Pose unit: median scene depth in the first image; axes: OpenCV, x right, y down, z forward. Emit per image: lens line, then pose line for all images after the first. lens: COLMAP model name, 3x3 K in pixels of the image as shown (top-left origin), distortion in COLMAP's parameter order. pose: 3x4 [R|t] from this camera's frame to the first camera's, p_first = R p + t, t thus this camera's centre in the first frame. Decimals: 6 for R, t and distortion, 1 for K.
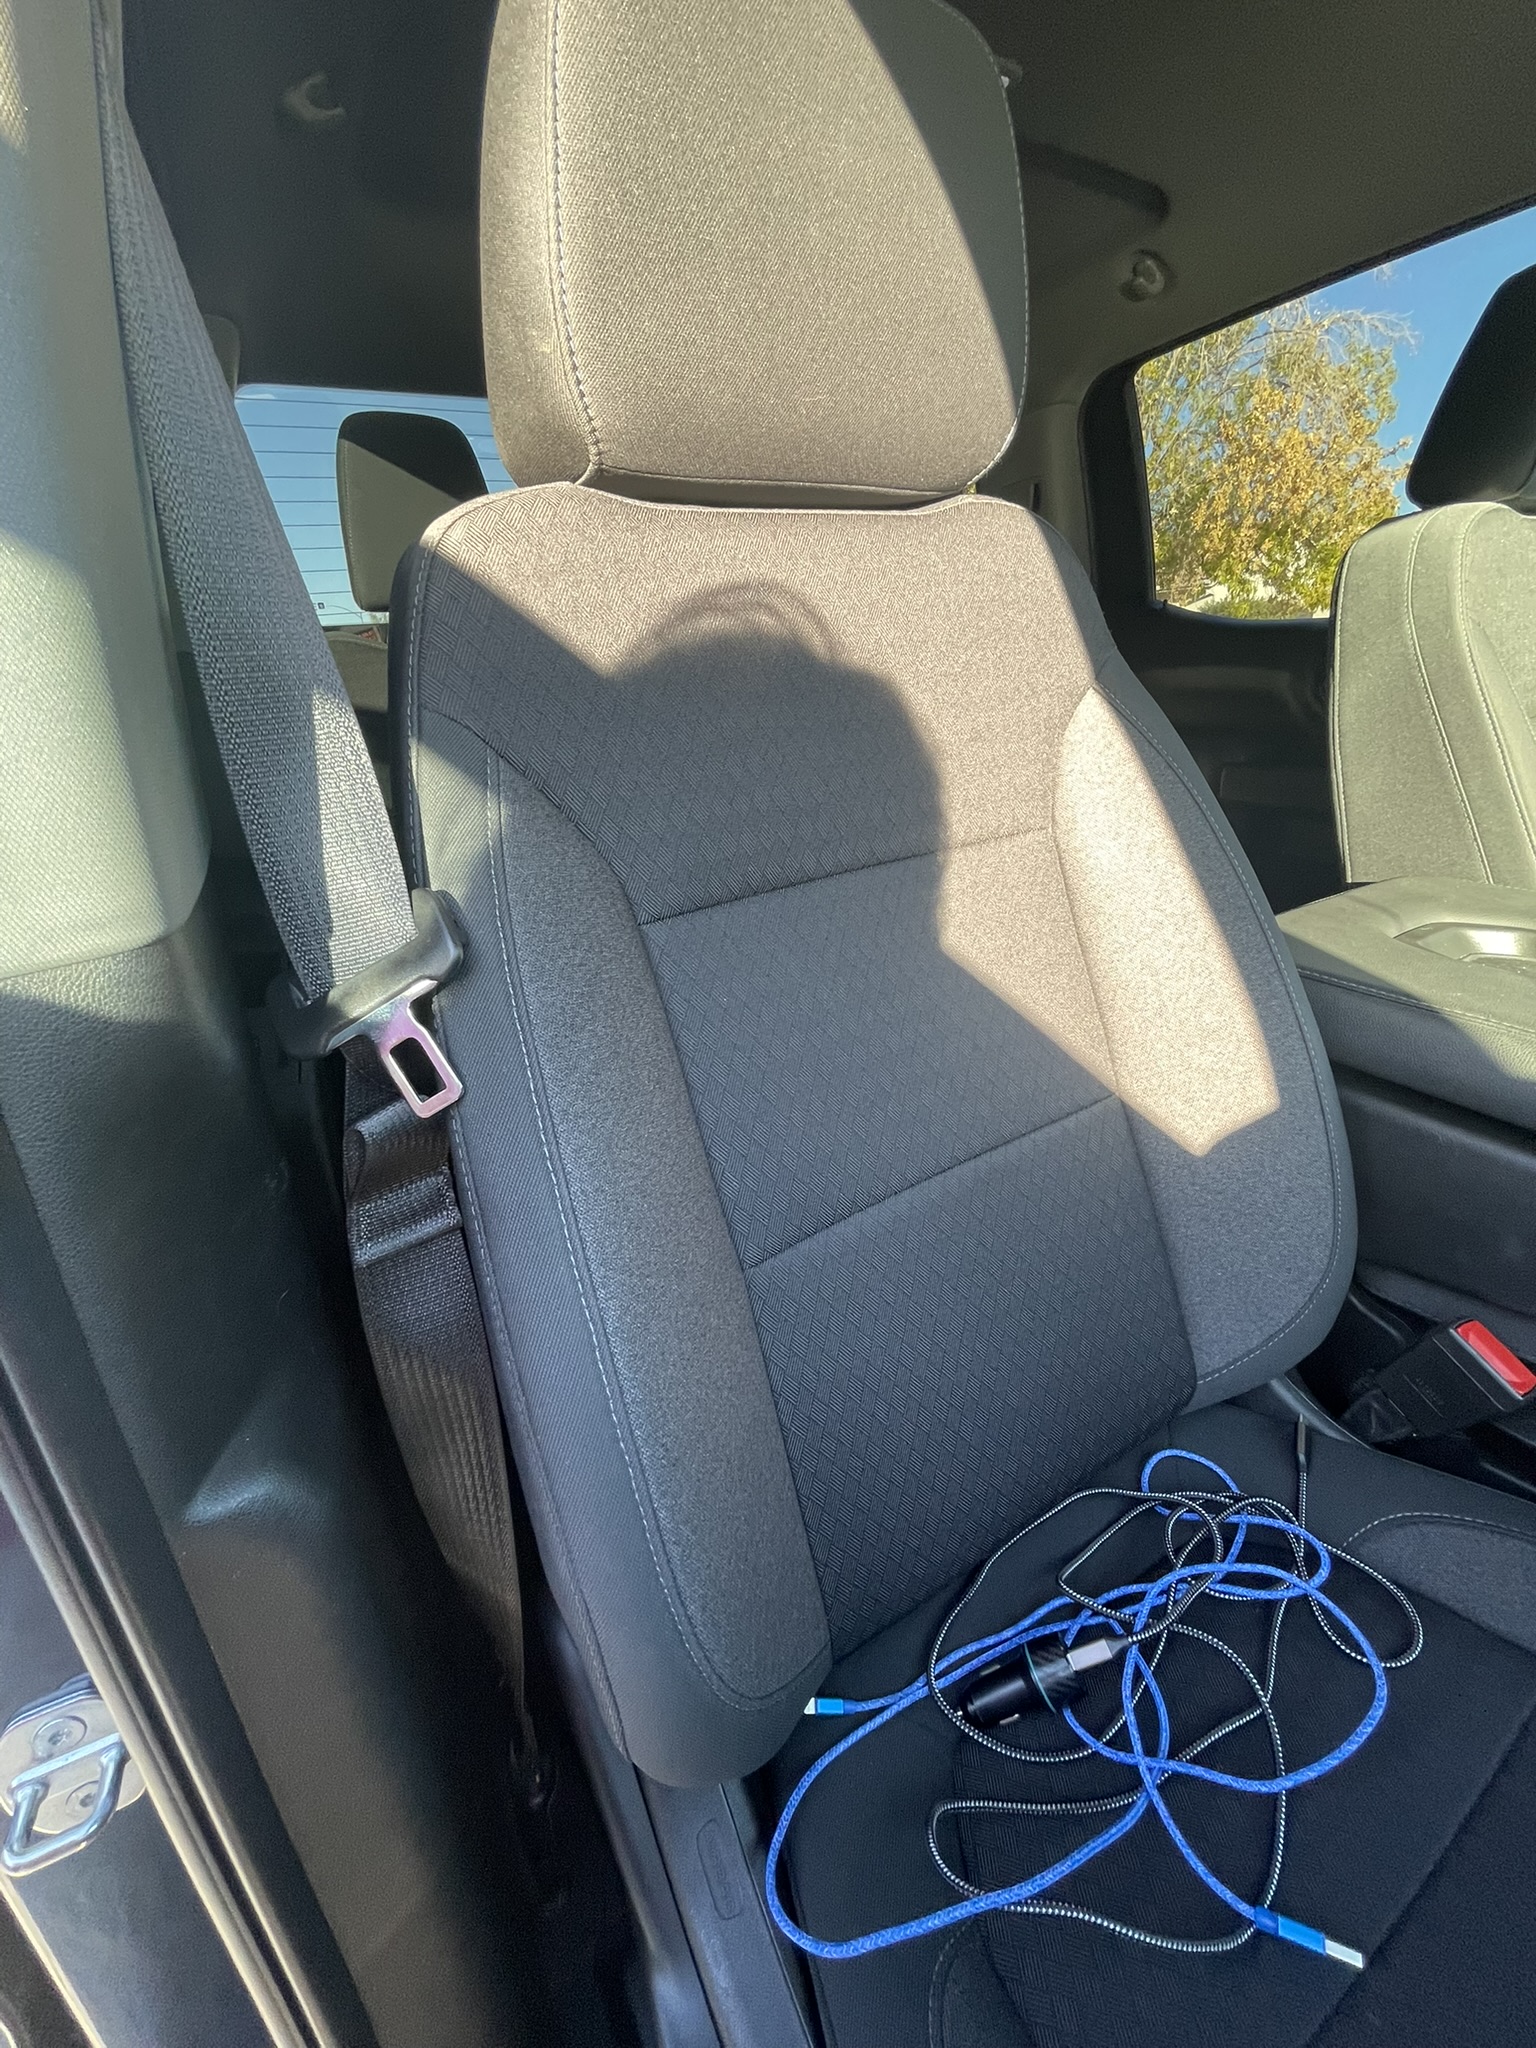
lens RADIAL K [[823.8, 0, 766.5], [0, 823.8, 1027.4], [0, 0, 1]] dist [-0.000401, -0.000195]
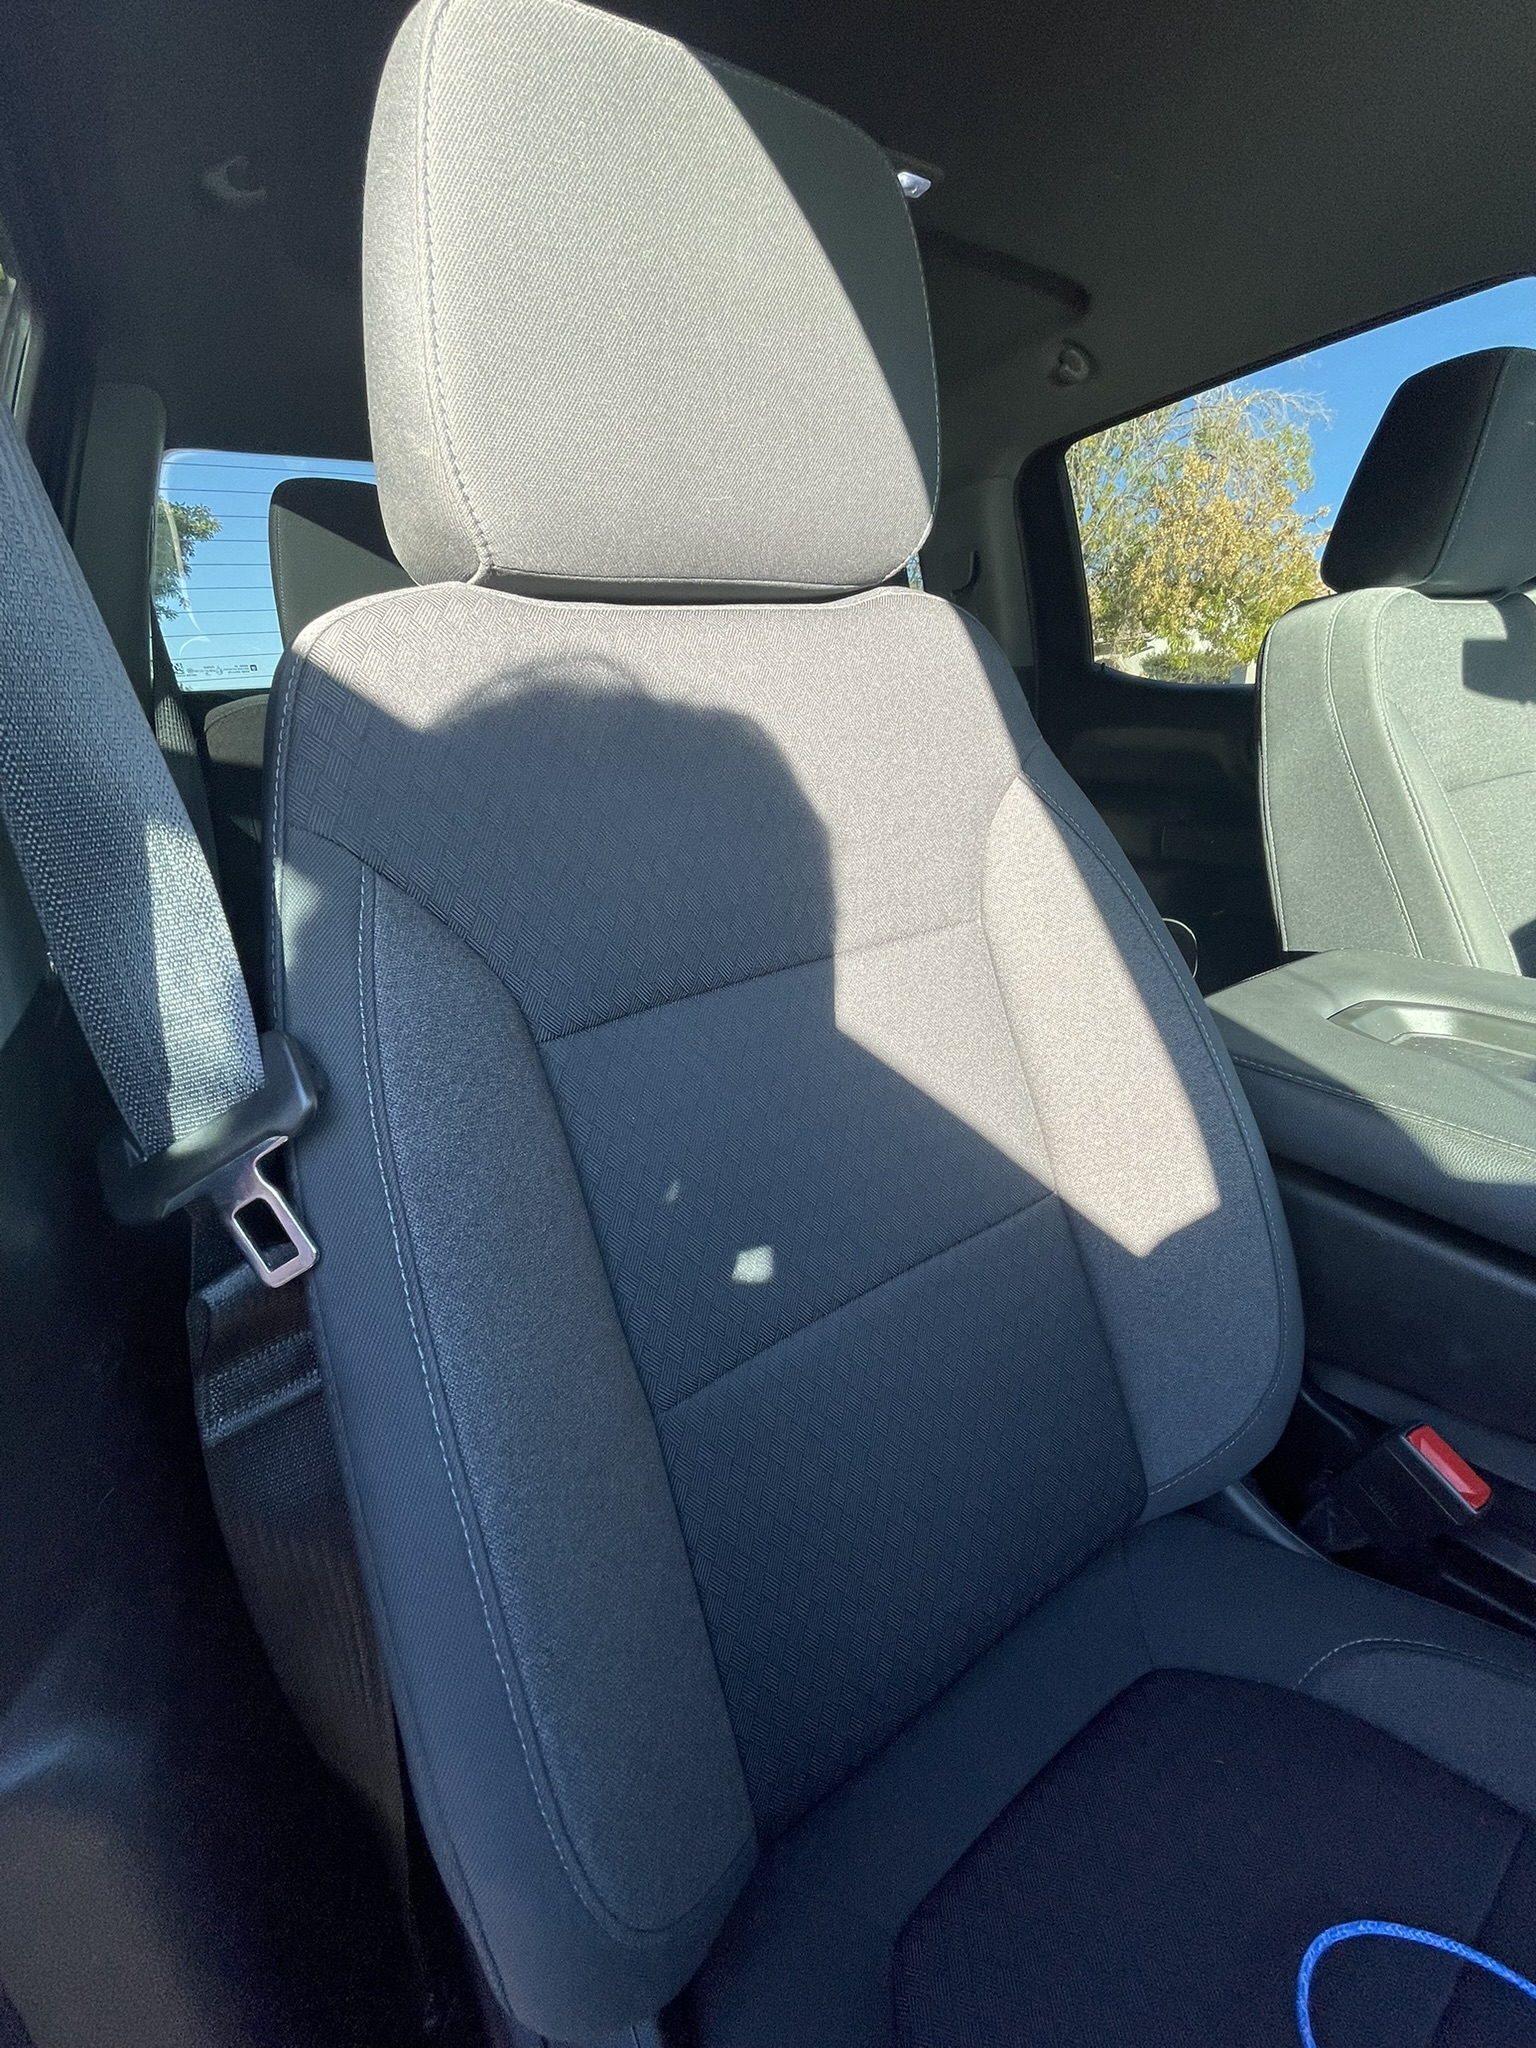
lens RADIAL K [[823.8, 0, 766.5], [0, 823.8, 1027.4], [0, 0, 1]] dist [-0.000401, -0.000195]
pose [[0.999015, -0.012756, 0.042498, 0.051938], [0.014758, 0.998779, -0.047147, -0.075633], [-0.041845, 0.047728, 0.997983, 0.045996]]
